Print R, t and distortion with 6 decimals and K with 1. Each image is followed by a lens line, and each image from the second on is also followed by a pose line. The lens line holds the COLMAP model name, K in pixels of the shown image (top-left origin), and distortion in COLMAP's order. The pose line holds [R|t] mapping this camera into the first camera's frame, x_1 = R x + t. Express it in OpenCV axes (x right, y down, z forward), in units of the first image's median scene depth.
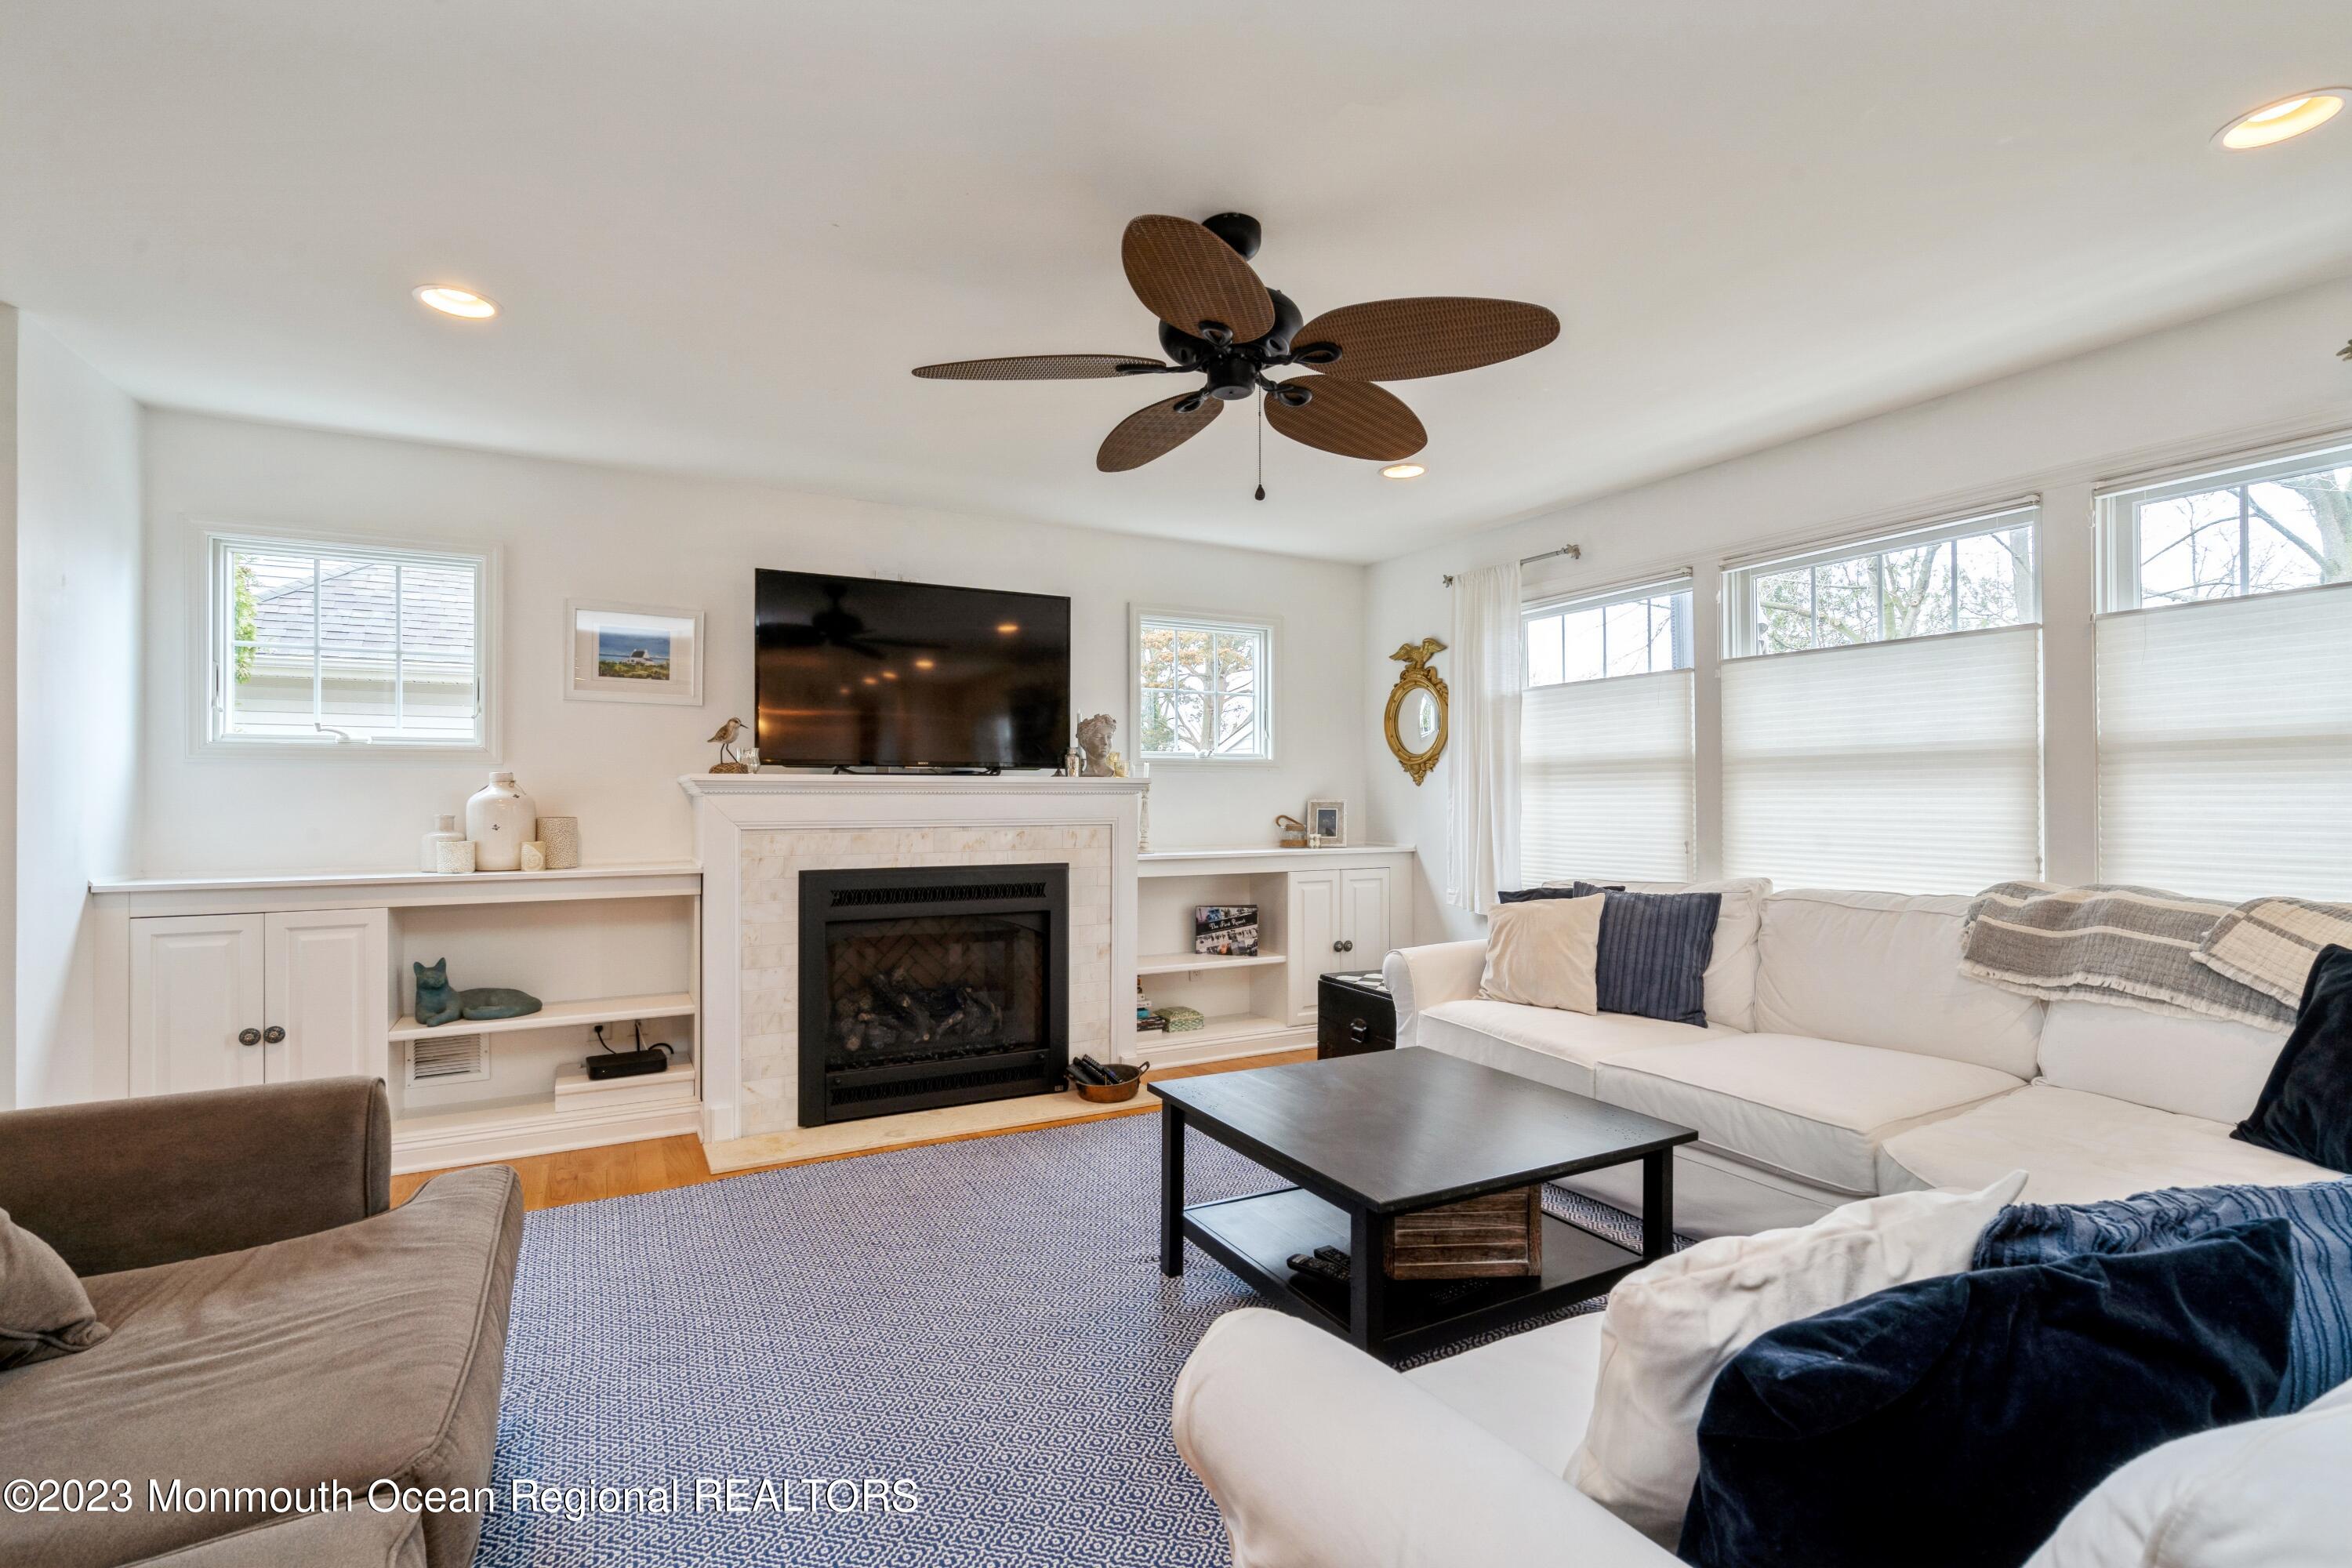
lens RADIAL K [[1076.2, 0, 1174.7], [0, 1076.2, 786.6], [0, 0, 1]] dist [0.002528, 0.000112]
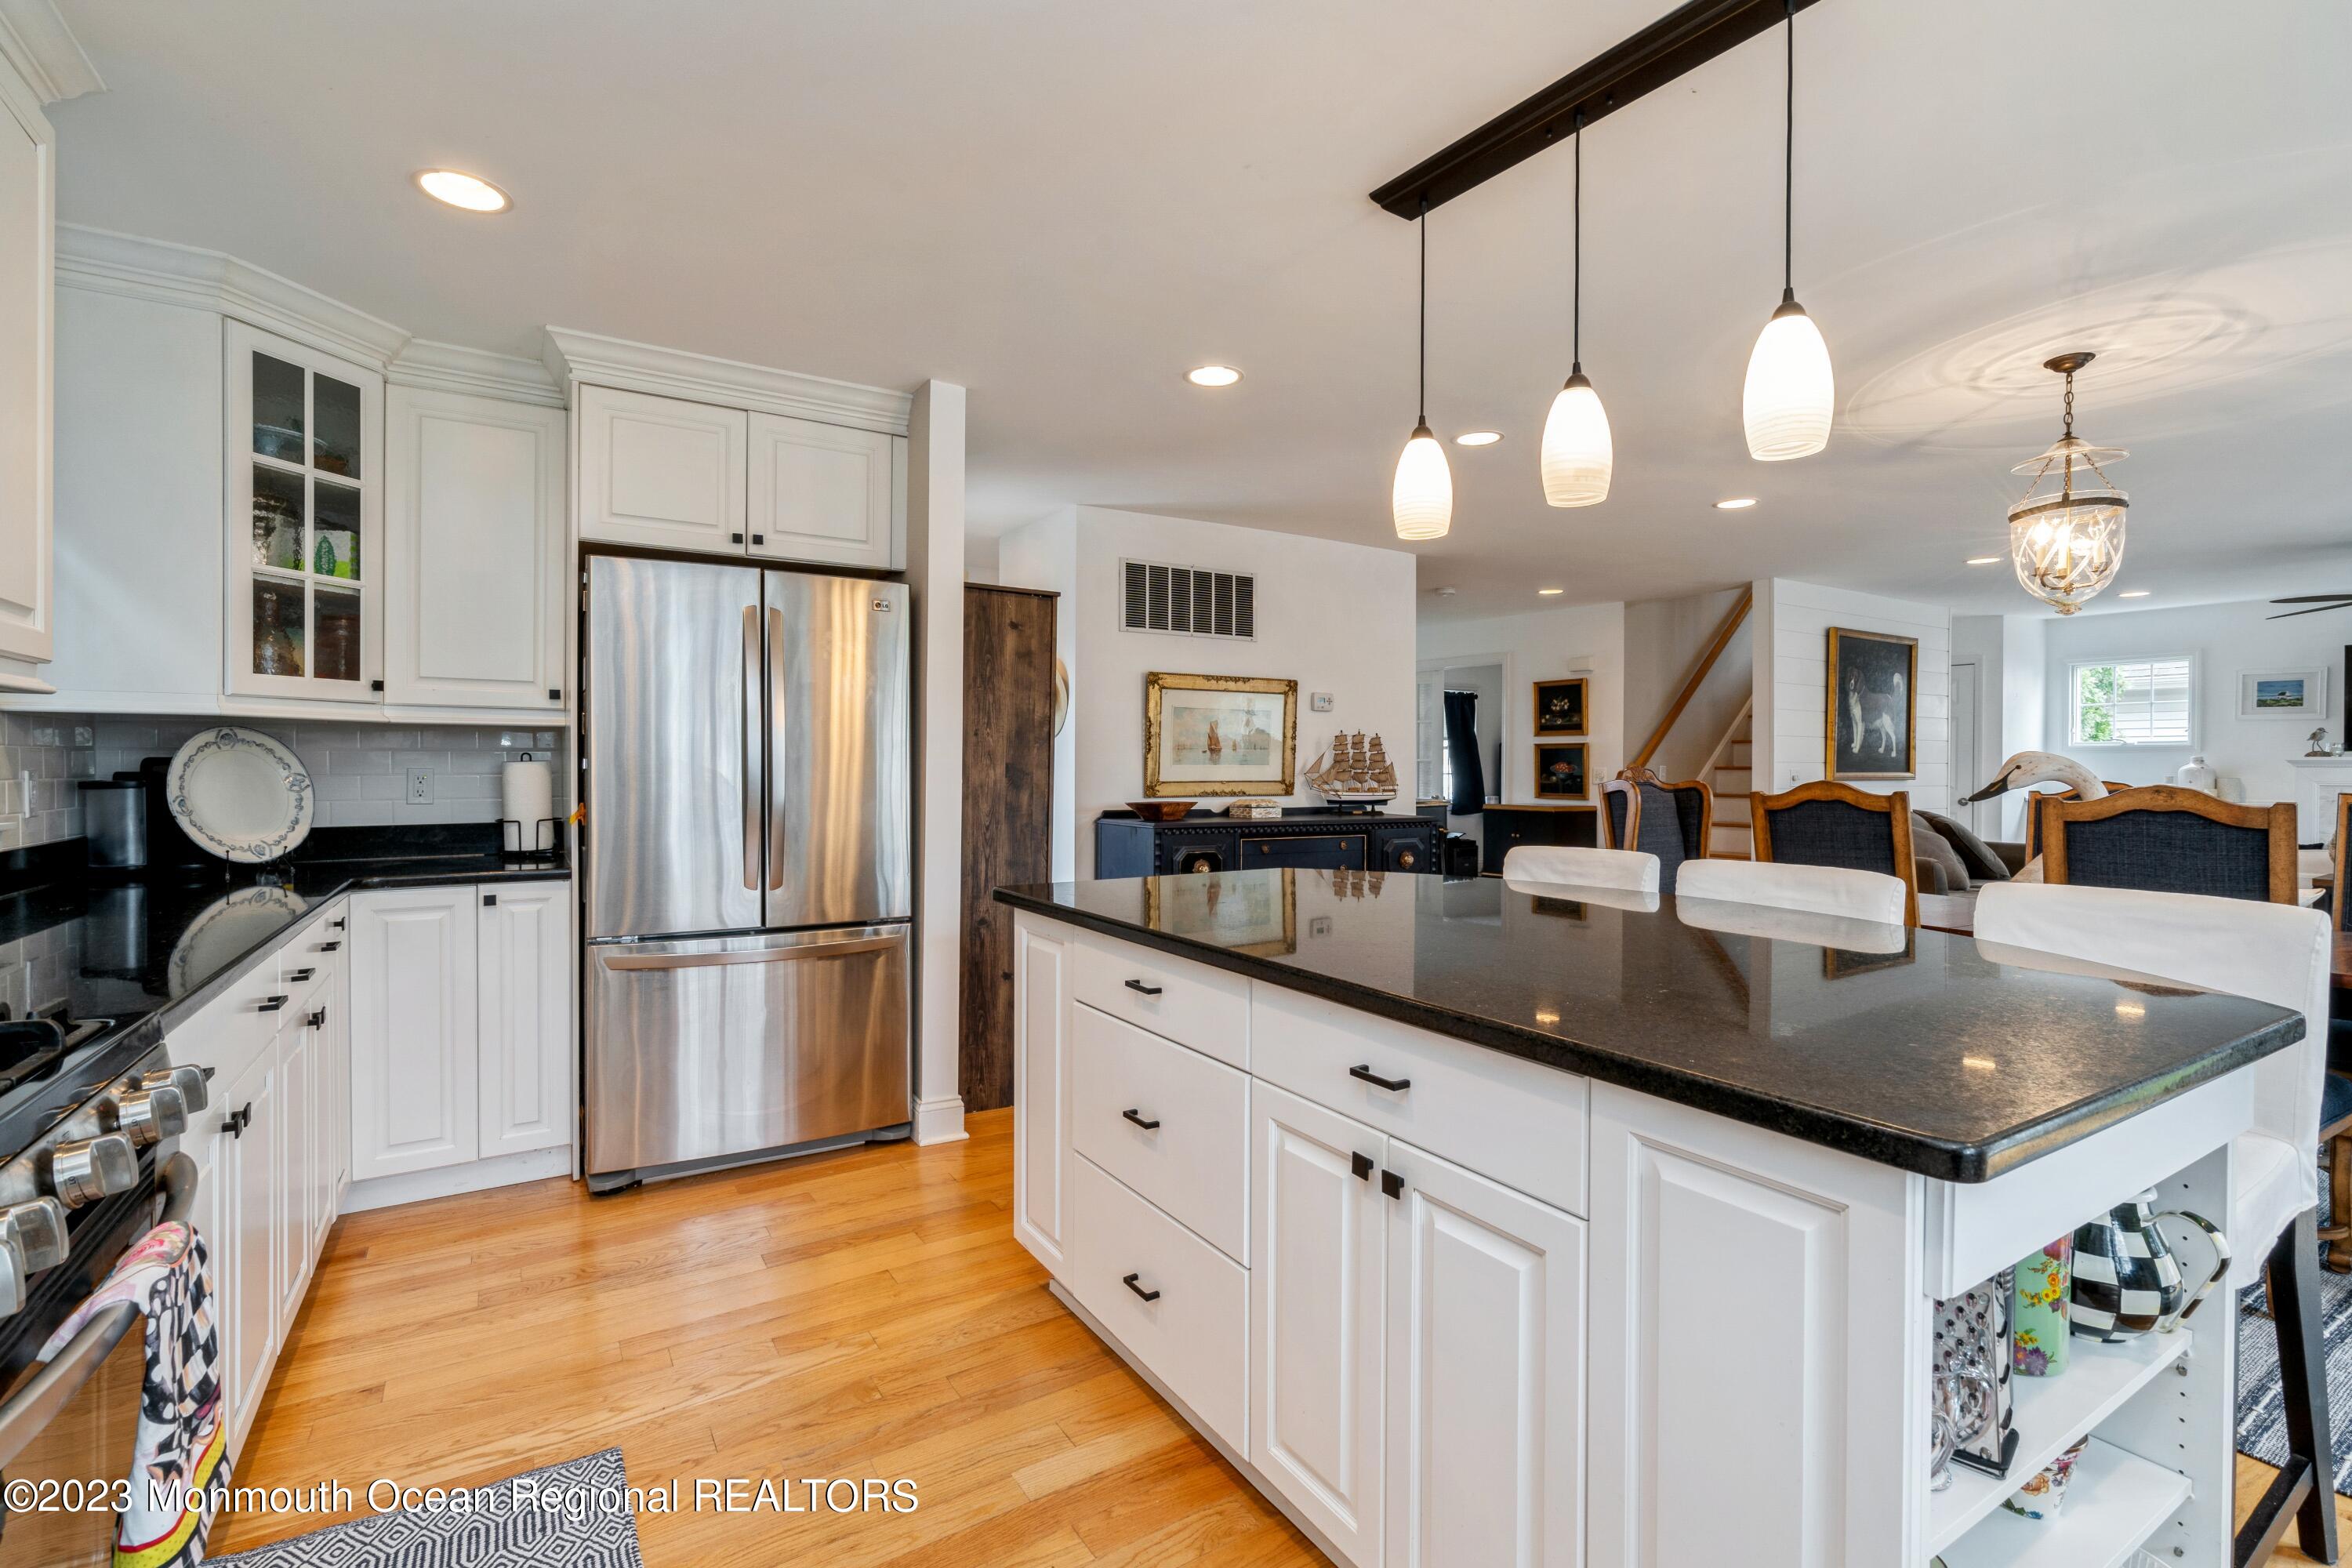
lens RADIAL K [[1076.2, 0, 1179.1], [0, 1076.2, 773.2], [0, 0, 1]] dist [0.002528, 0.000112]
pose [[0.063694, 0.010242, -0.997917, 1.365554], [0.005680, 0.999927, 0.010625, -0.014389], [0.997953, -0.006345, 0.063632, -1.138434]]
